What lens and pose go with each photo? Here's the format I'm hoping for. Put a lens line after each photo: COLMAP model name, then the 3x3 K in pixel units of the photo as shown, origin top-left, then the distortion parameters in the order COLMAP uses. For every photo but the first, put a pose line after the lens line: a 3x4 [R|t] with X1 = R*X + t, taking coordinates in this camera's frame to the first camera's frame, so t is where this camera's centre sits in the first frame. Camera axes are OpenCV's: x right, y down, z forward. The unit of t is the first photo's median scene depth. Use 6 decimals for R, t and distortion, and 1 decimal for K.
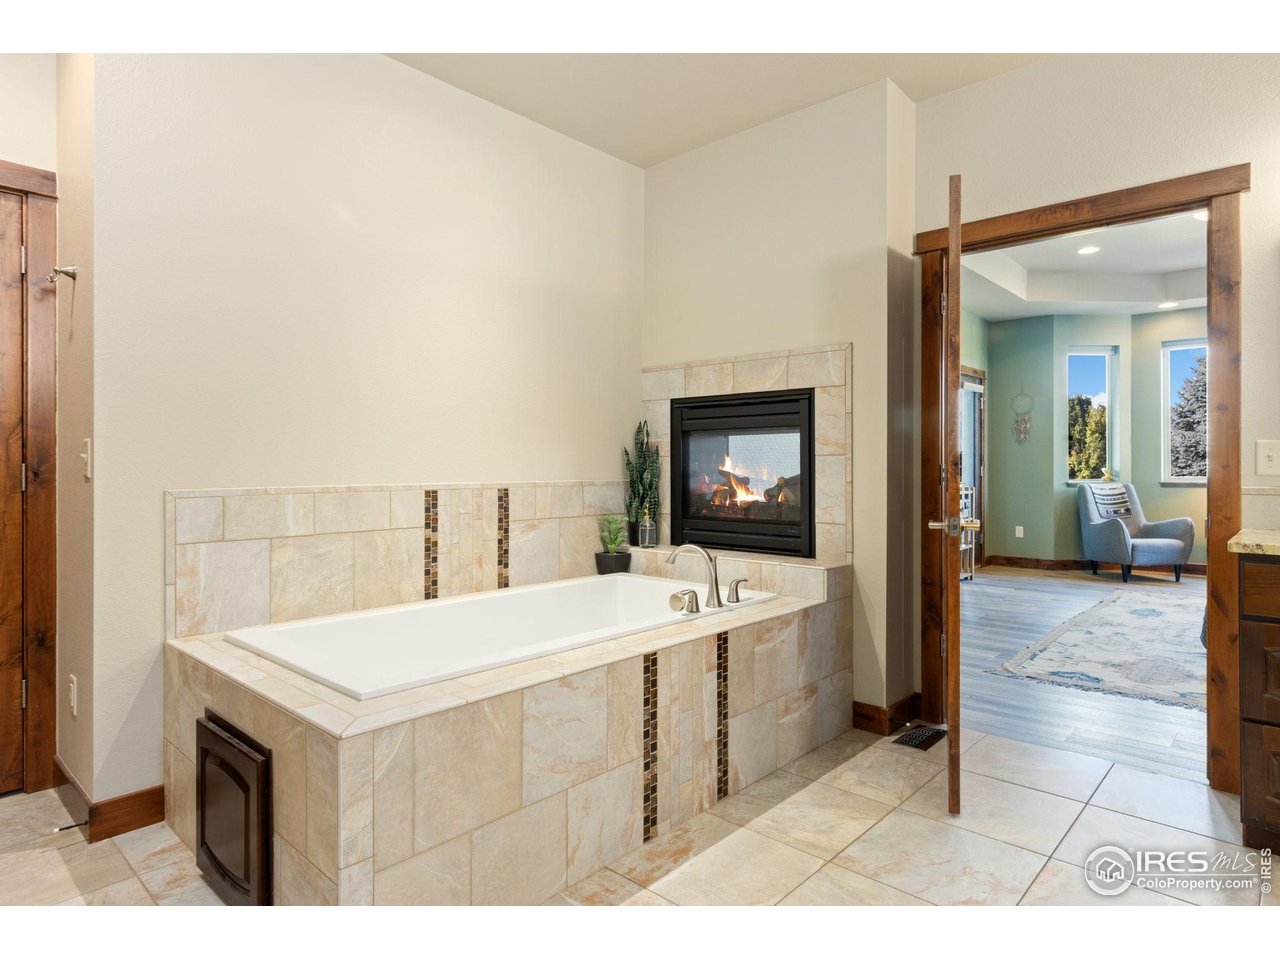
lens RADIAL K [[733.1, 0, 639.1], [0, 733.1, 469.1], [0, 0, 1]] dist [-0.002214, 0.001113]
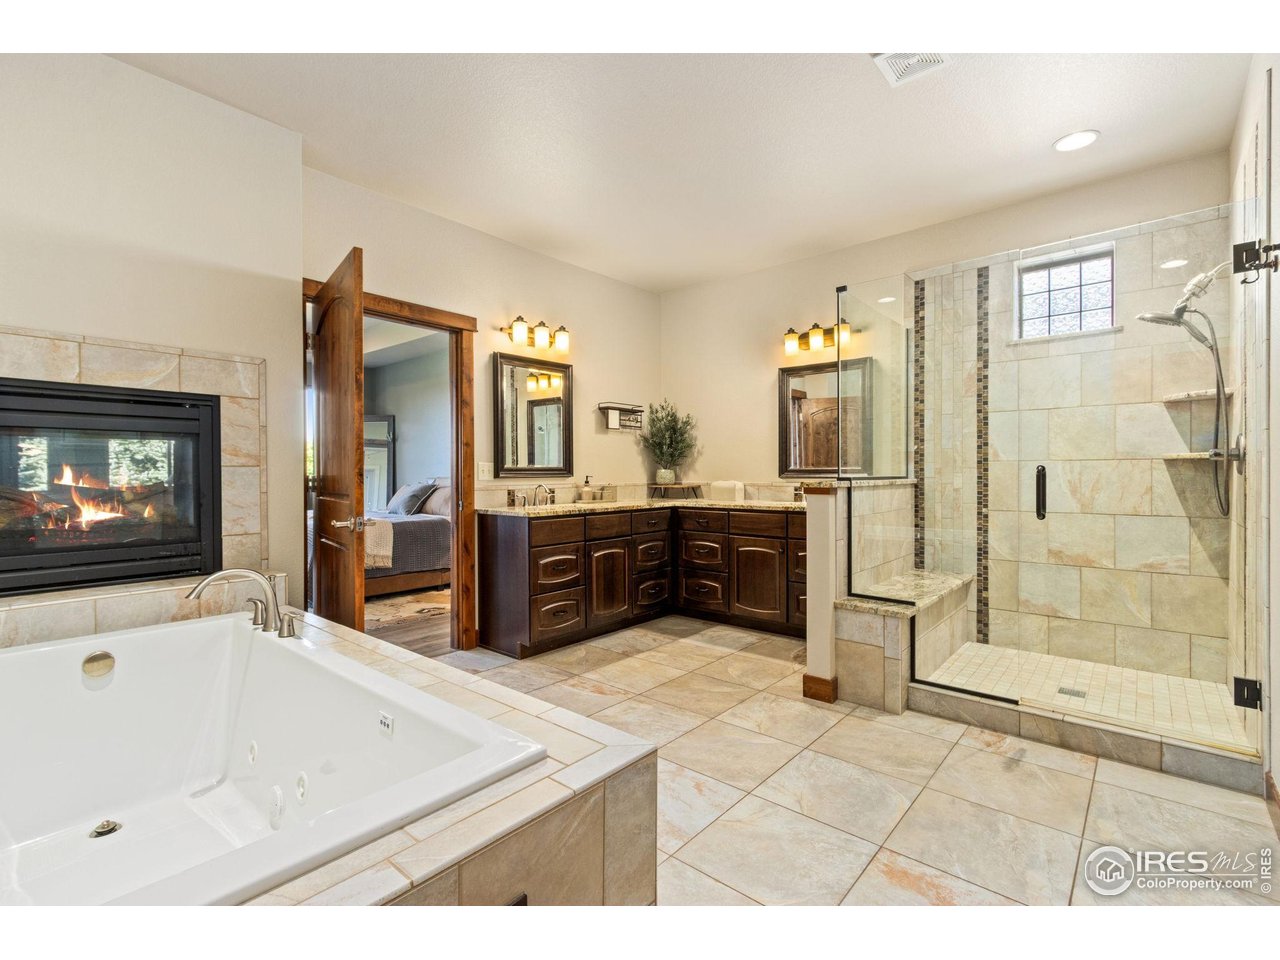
lens RADIAL K [[583.8, 0, 639.4], [0, 583.8, 481.3], [0, 0, 1]] dist [0.001784, -0.000097]
pose [[-0.028474, -0.009444, 0.999550, -0.547074], [0.006237, 0.999934, 0.009625, -0.002539], [-0.999575, 0.006508, -0.028413, 0.475206]]
